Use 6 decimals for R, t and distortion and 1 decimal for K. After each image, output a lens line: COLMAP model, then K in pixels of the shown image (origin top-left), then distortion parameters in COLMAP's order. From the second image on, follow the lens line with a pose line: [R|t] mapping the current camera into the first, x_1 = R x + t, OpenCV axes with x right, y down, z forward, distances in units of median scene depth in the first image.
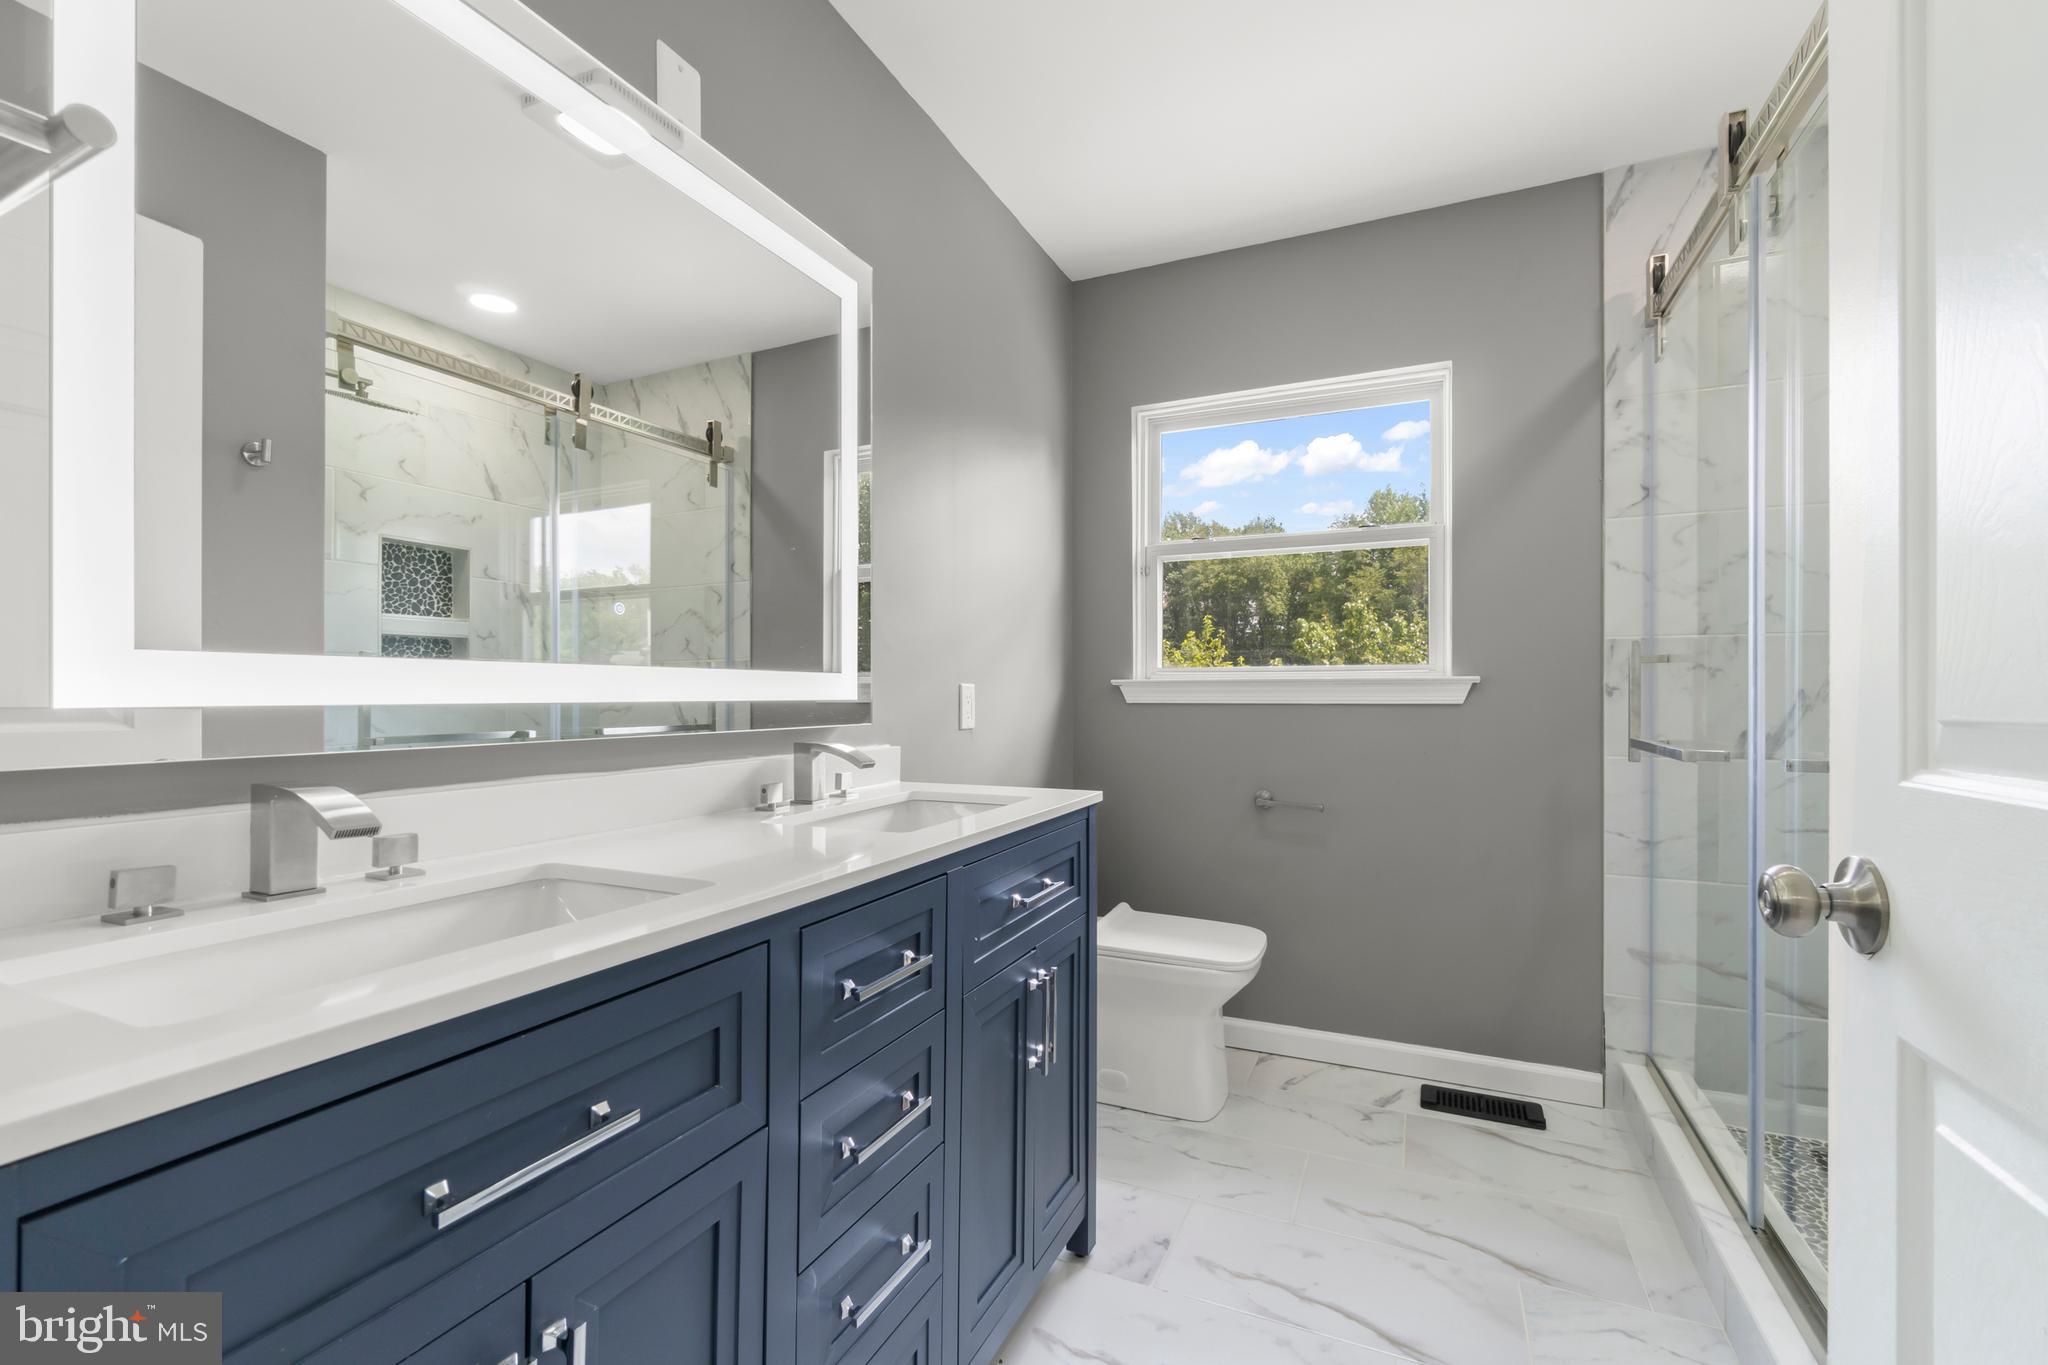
lens RADIAL K [[883.1, 0, 1020.0], [0, 883.1, 692.2], [0, 0, 1]] dist [-0.008740, 0.002111]
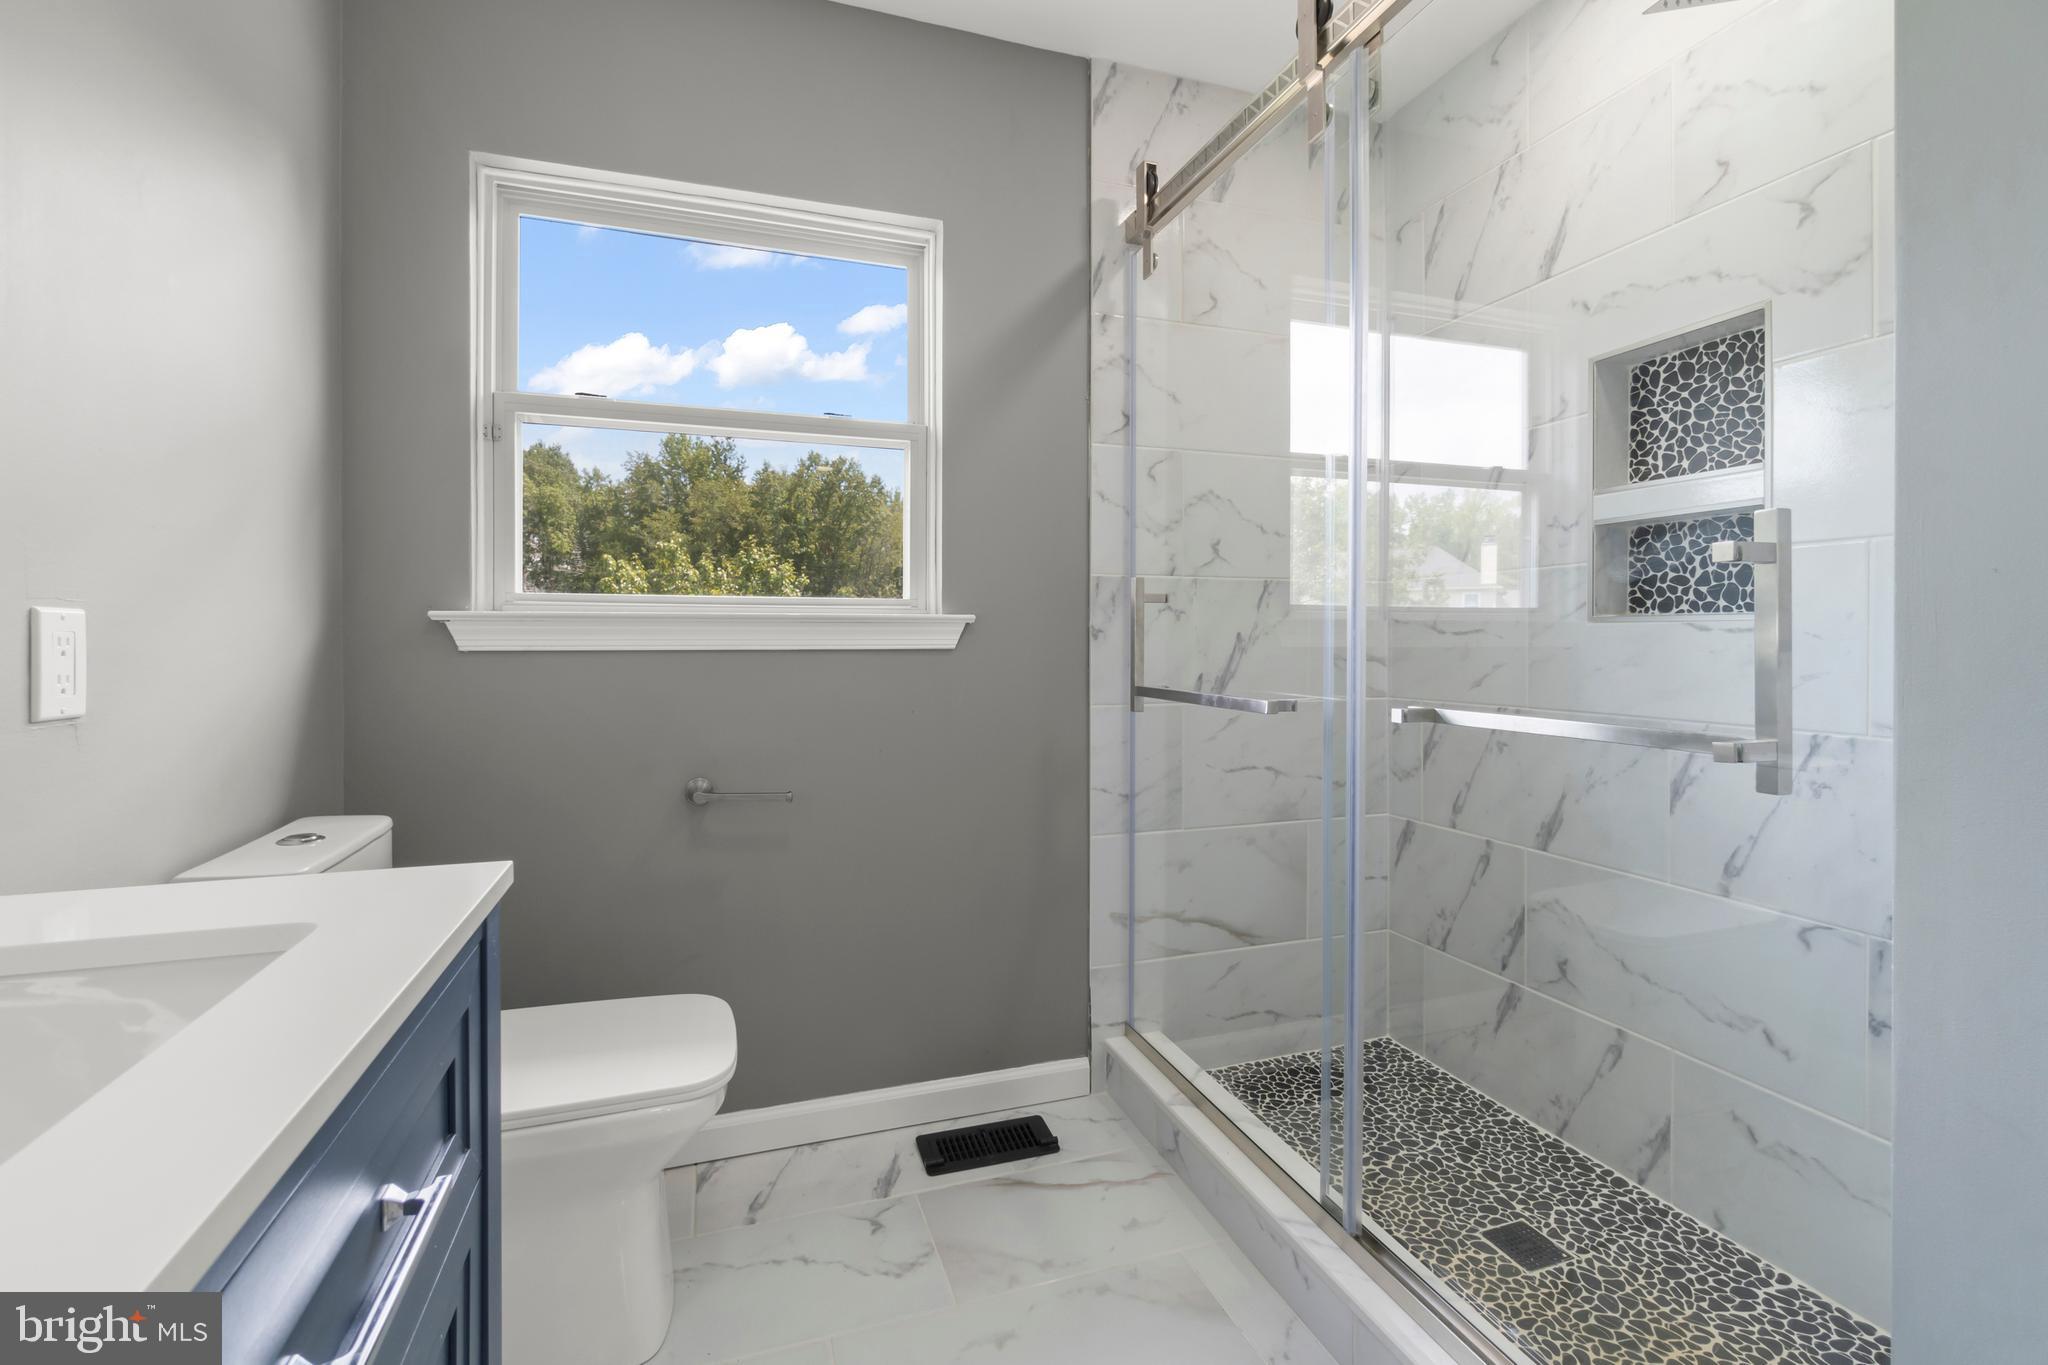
lens RADIAL K [[883.1, 0, 1011.9], [0, 883.1, 640.7], [0, 0, 1]] dist [-0.008740, 0.002111]
pose [[0.727238, -0.001331, 0.686384, -0.016682], [-0.001693, 0.999992, 0.003733, 0.002929], [-0.686383, -0.003877, 0.727230, 0.395767]]
